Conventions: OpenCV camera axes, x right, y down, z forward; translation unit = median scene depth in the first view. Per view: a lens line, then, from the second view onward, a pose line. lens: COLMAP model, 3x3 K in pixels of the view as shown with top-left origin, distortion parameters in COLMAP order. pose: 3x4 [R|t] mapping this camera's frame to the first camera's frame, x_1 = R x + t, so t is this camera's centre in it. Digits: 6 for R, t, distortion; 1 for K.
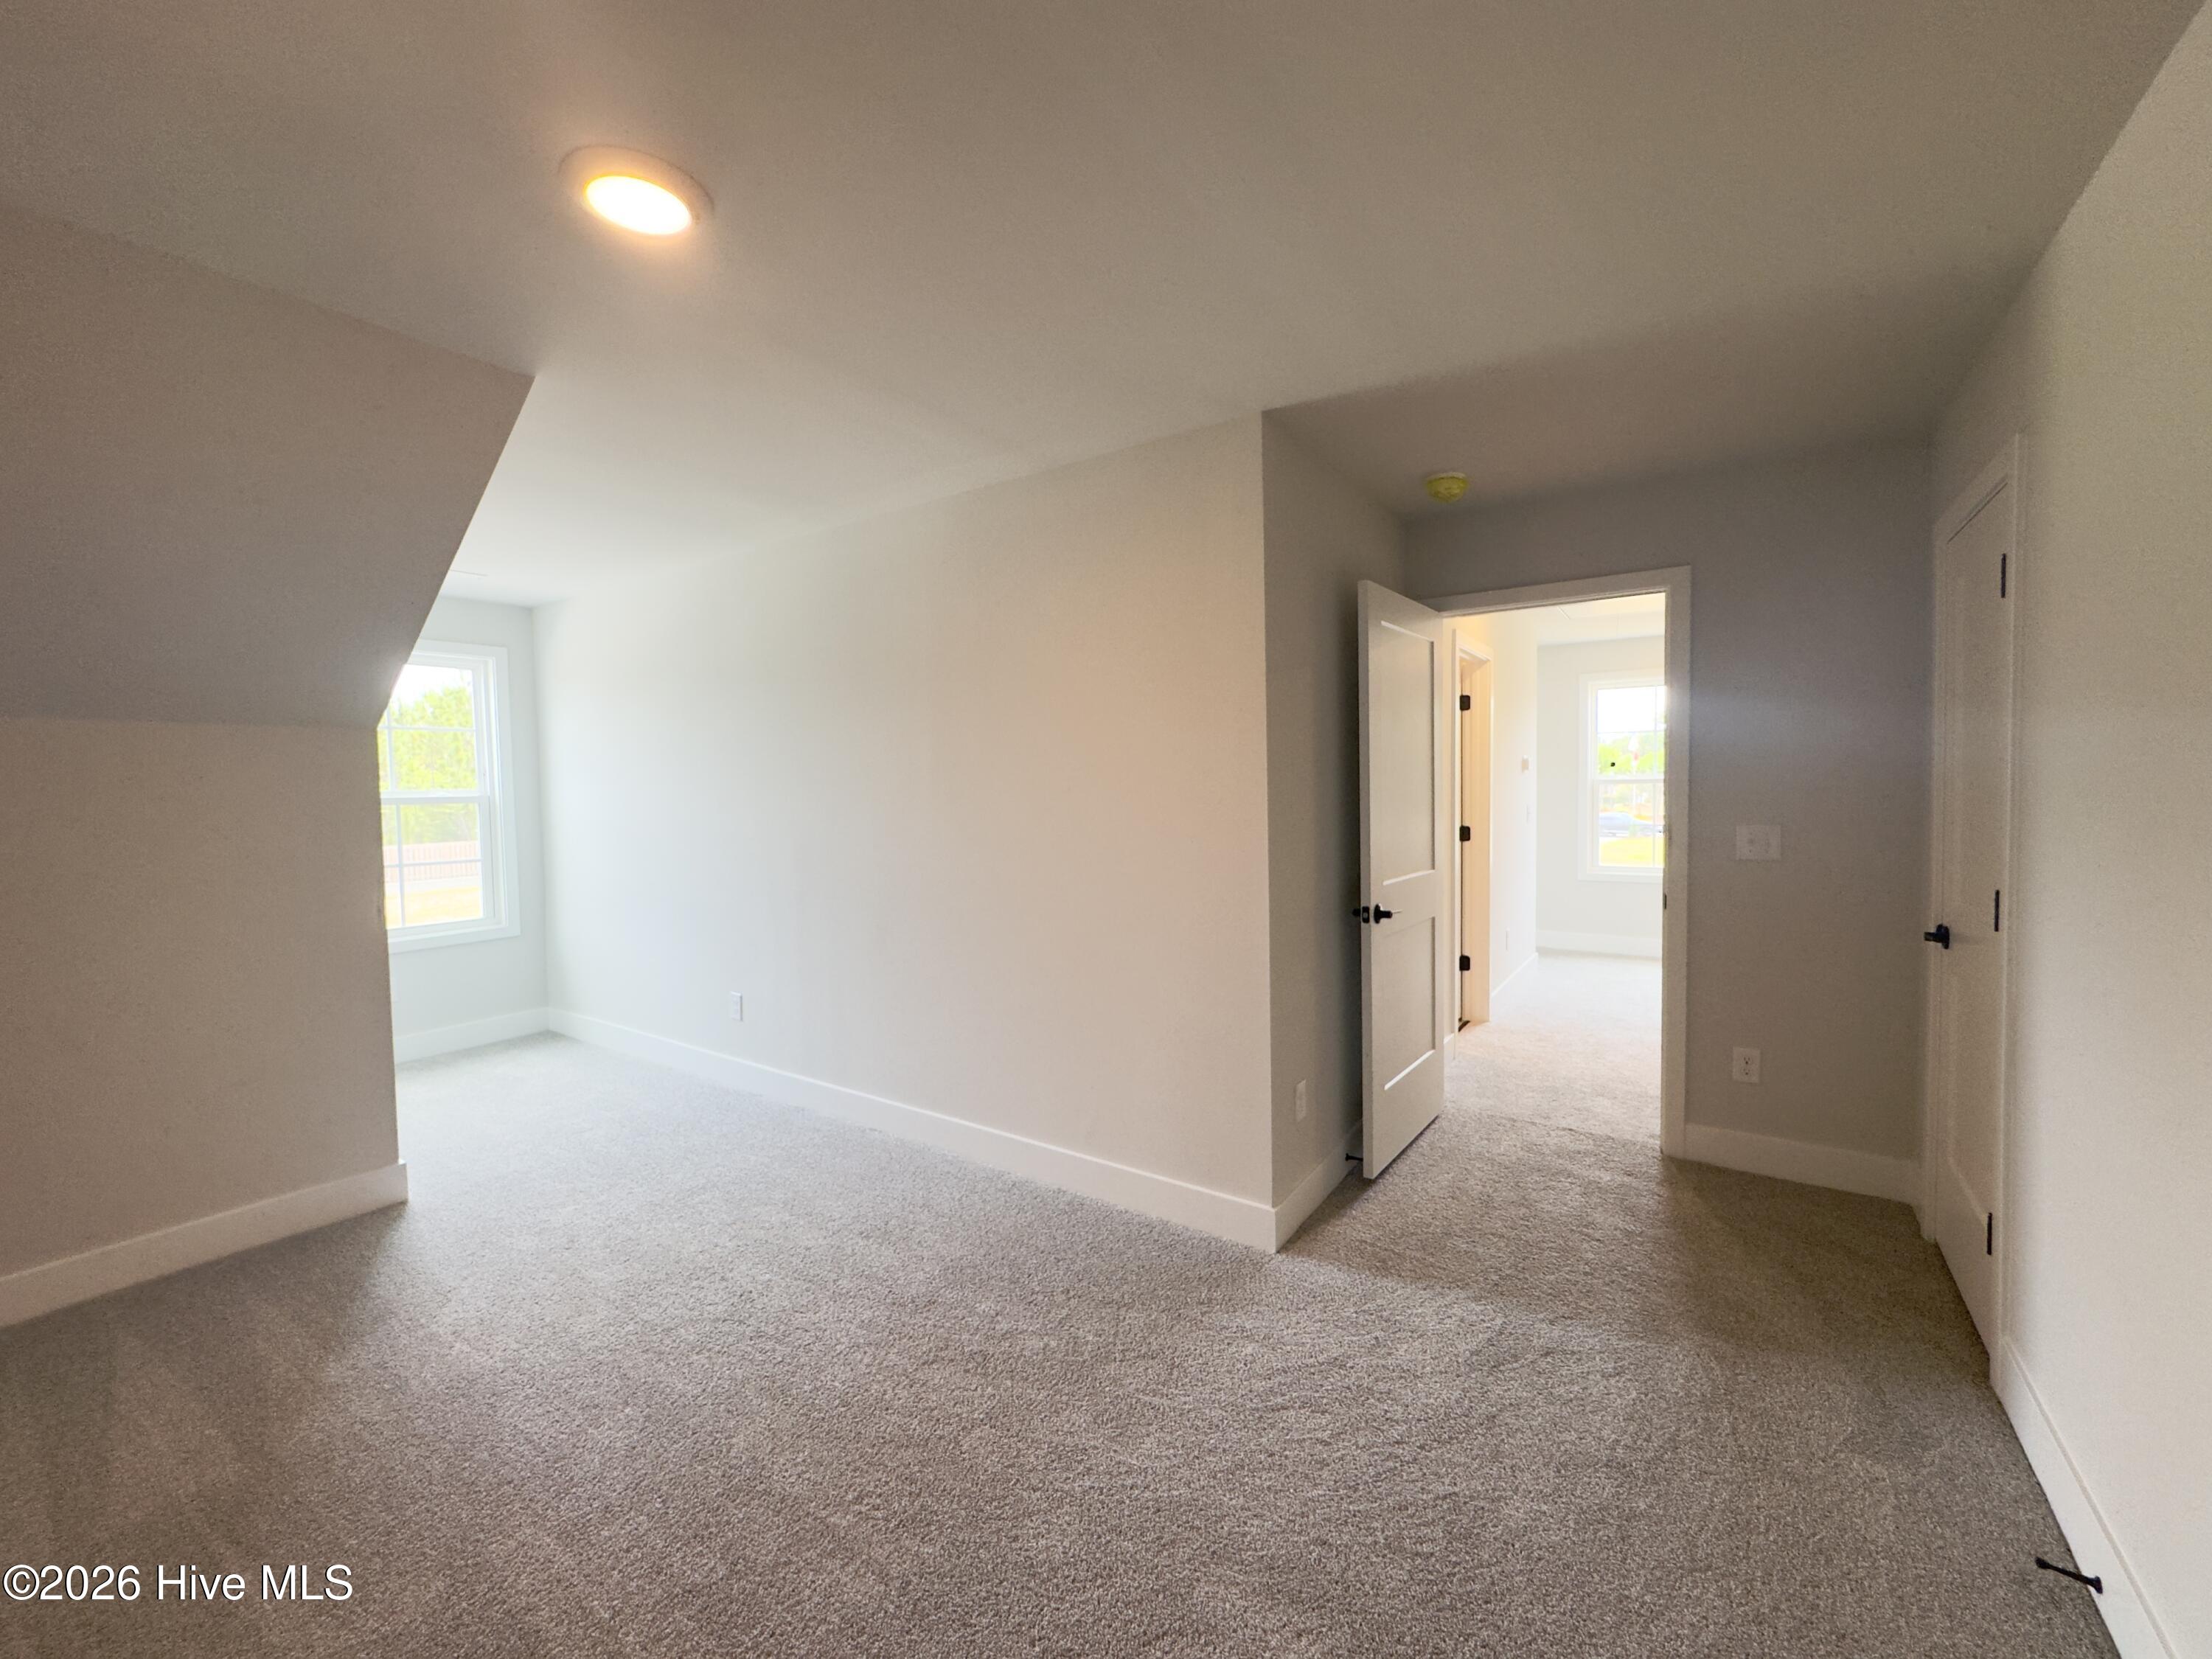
lens RADIAL K [[884.3, 0, 1106.0], [0, 884.3, 829.5], [0, 0, 1]] dist [0.010813, -0.000049]
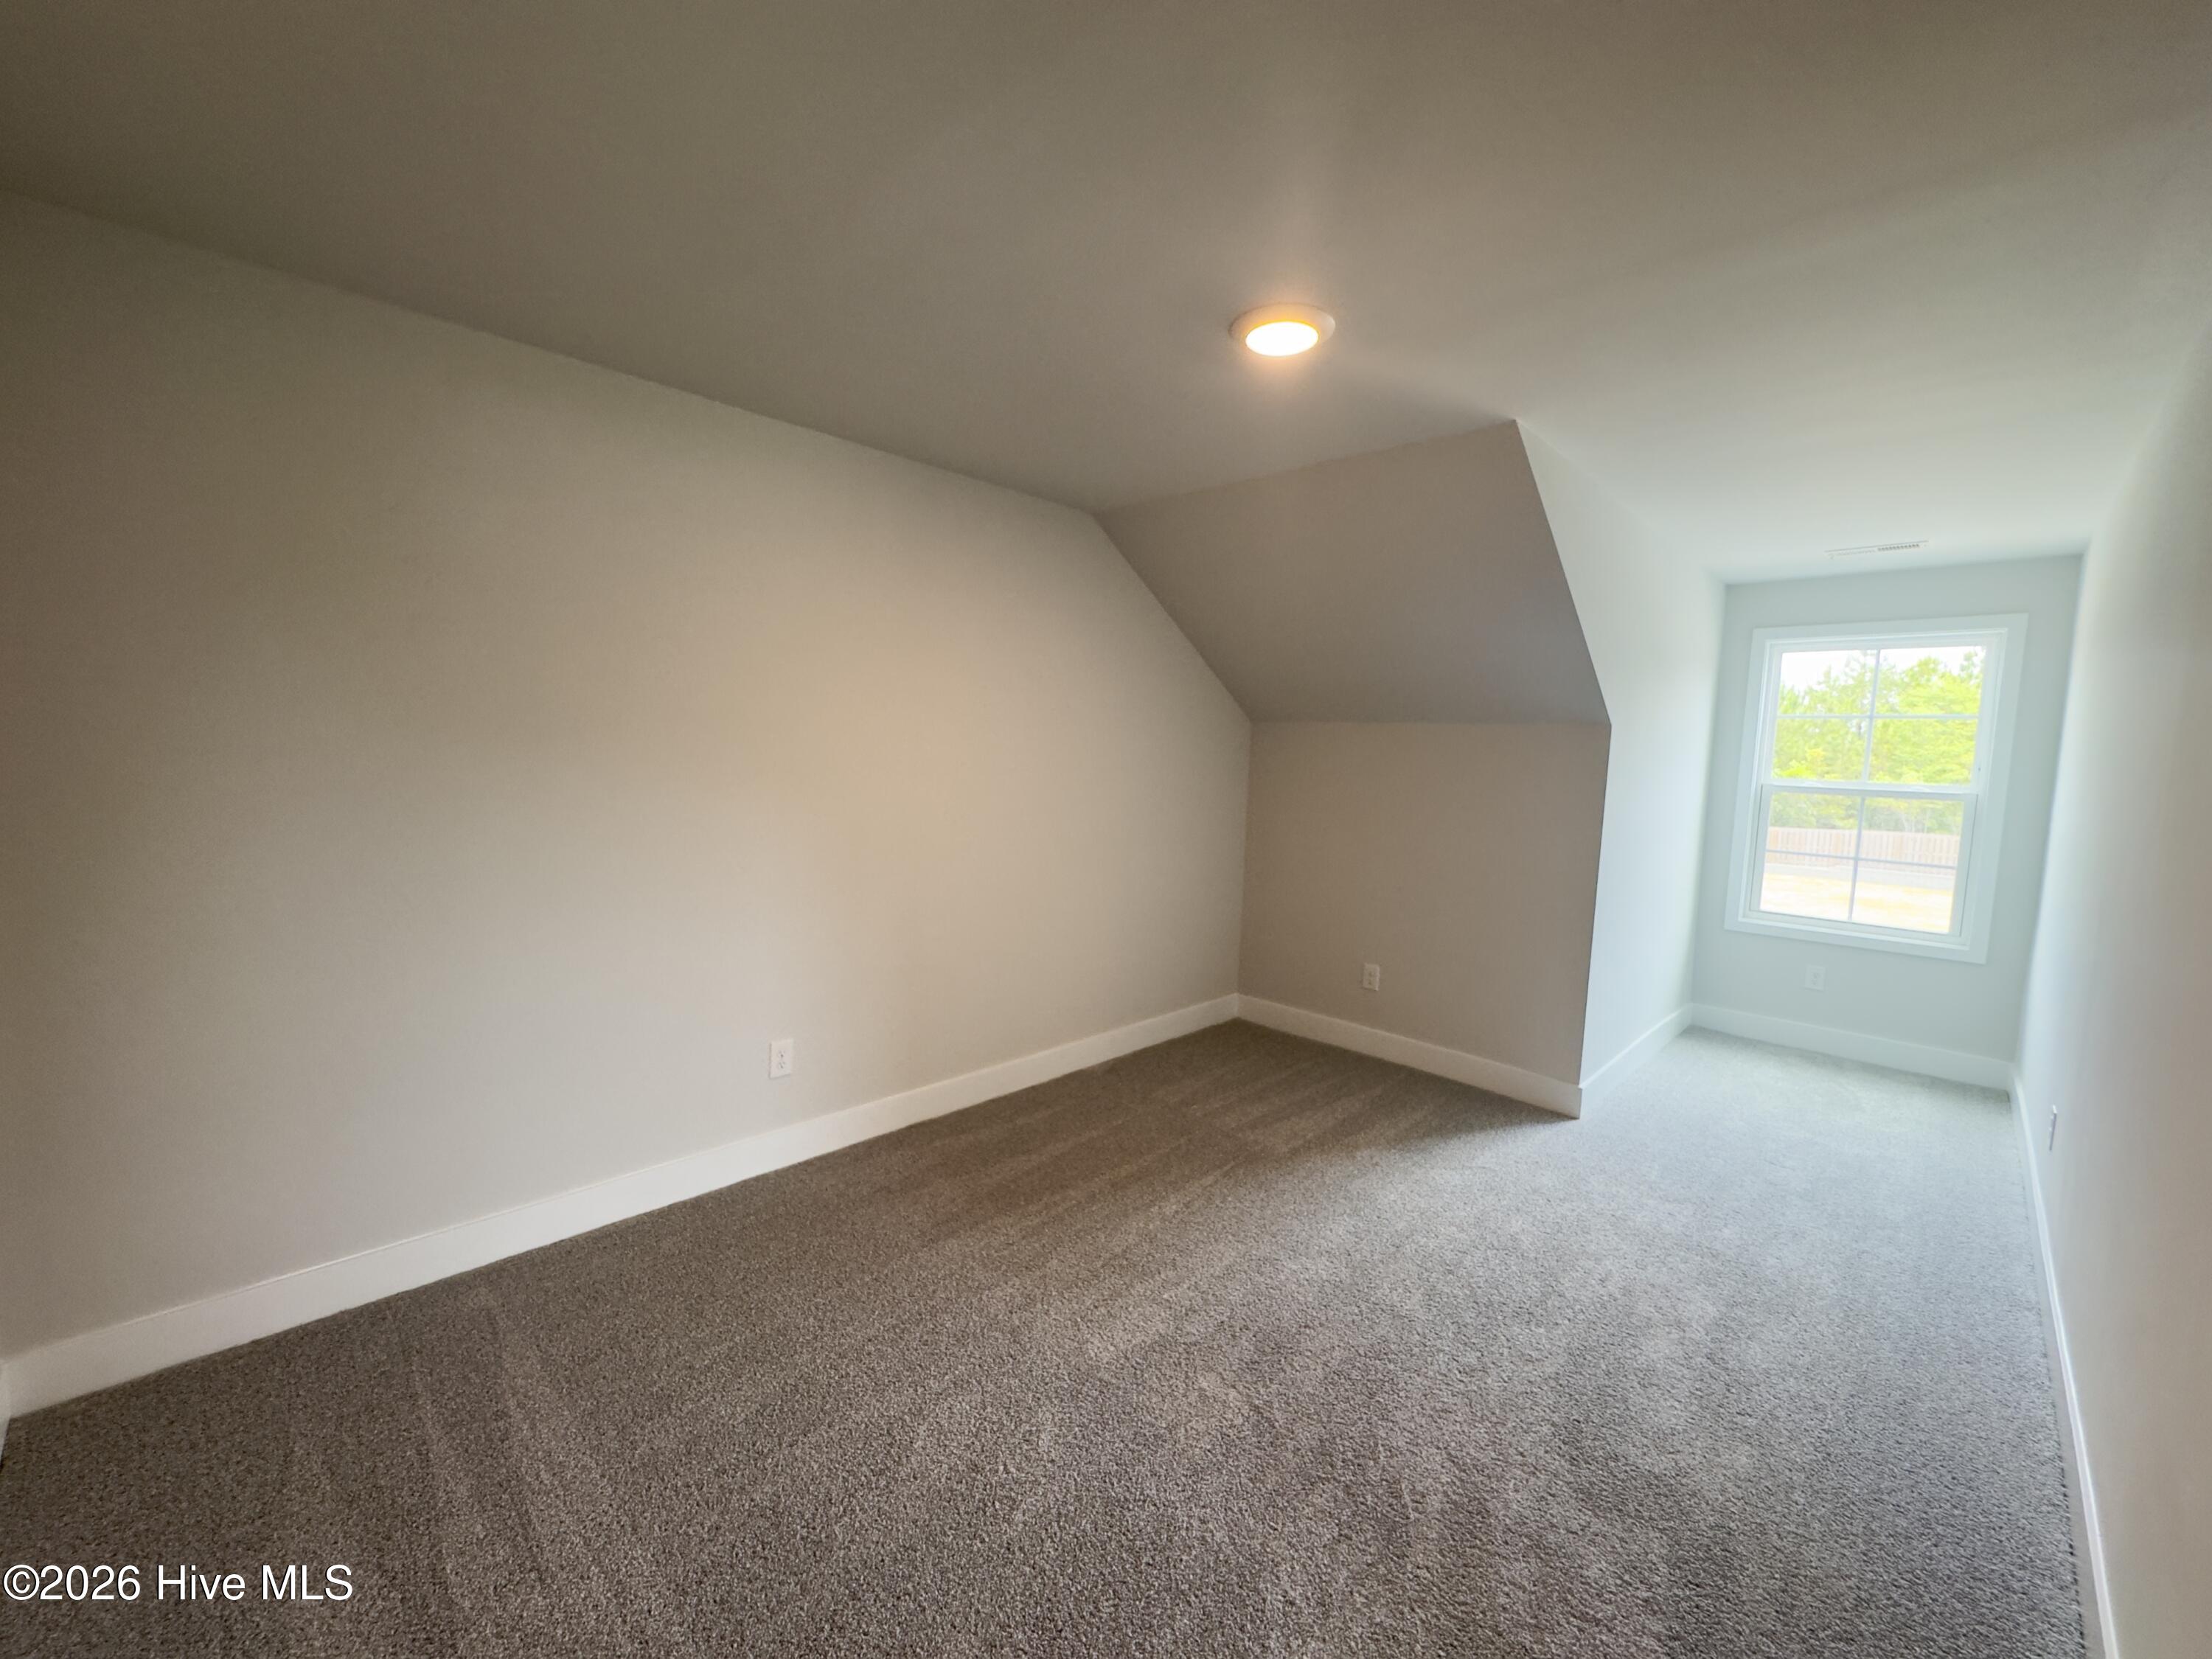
lens RADIAL K [[884.3, 0, 1106.0], [0, 884.3, 829.5], [0, 0, 1]] dist [0.010813, -0.000049]
pose [[-0.150727, 0.110675, -0.982361, 0.471276], [-0.081916, 0.988898, 0.123980, -0.072639], [0.985176, 0.099158, -0.139987, 0.515518]]
